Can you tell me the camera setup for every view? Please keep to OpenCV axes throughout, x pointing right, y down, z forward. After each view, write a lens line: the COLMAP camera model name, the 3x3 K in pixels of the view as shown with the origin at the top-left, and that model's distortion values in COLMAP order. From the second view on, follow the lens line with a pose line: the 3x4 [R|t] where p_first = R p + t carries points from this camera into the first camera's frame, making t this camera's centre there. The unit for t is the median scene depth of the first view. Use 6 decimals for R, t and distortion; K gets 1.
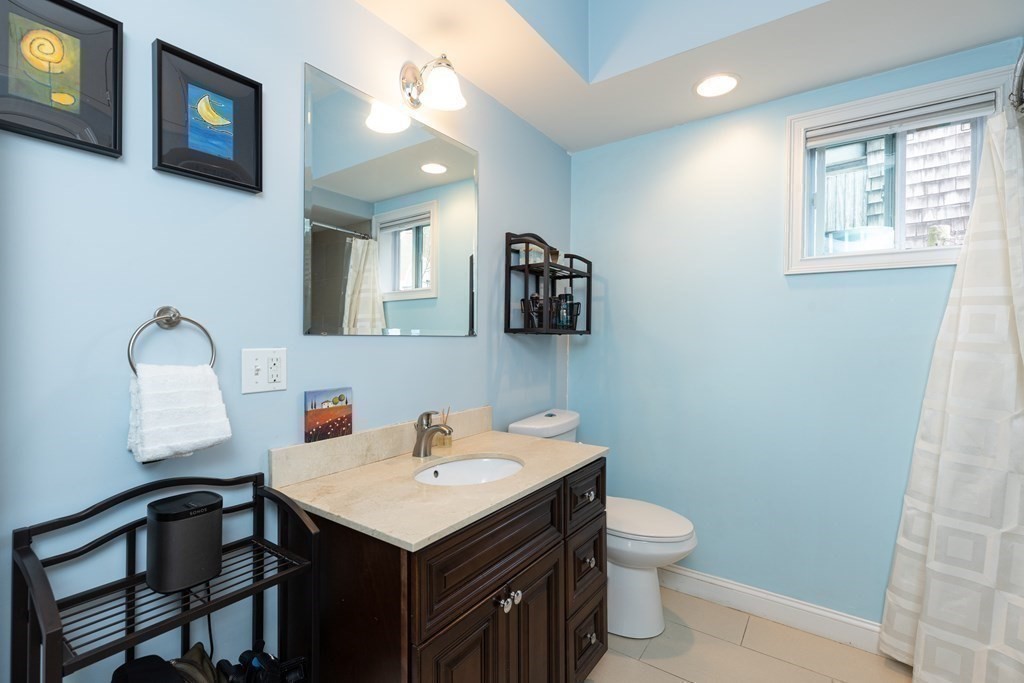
lens RADIAL K [[461.6, 0, 512.5], [0, 461.6, 335.1], [0, 0, 1]] dist [0.000663, 0.000653]
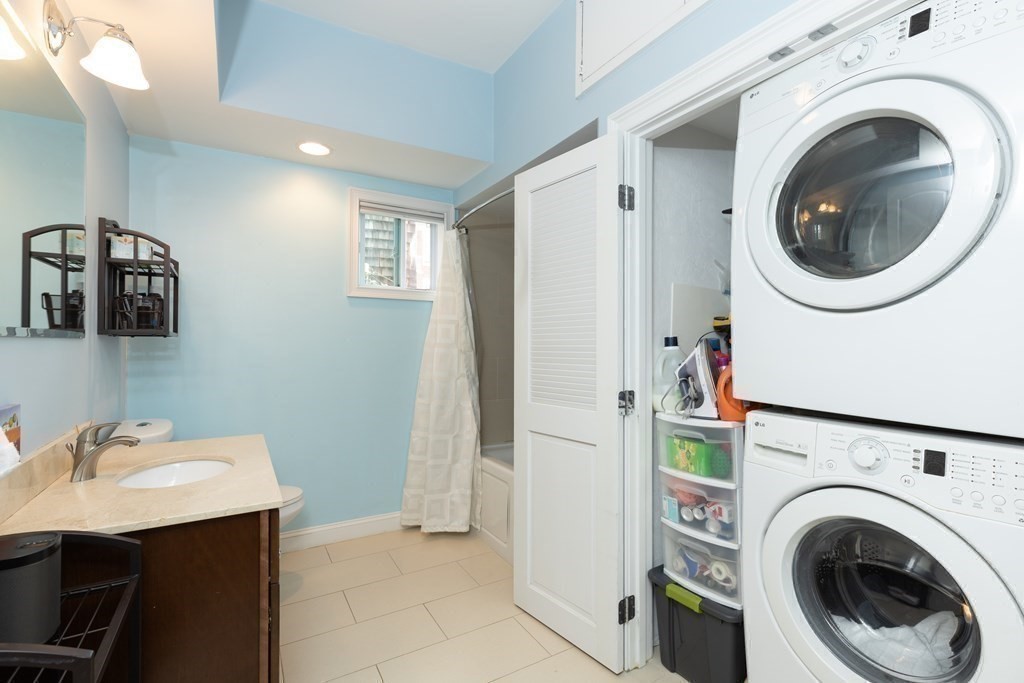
lens RADIAL K [[461.6, 0, 512.5], [0, 461.6, 335.1], [0, 0, 1]] dist [0.000663, 0.000653]
pose [[0.405445, 0.011505, 0.914047, -0.610857], [-0.005592, 0.999933, -0.010106, 0.000822], [-0.914102, -0.001014, 0.405483, -0.057640]]
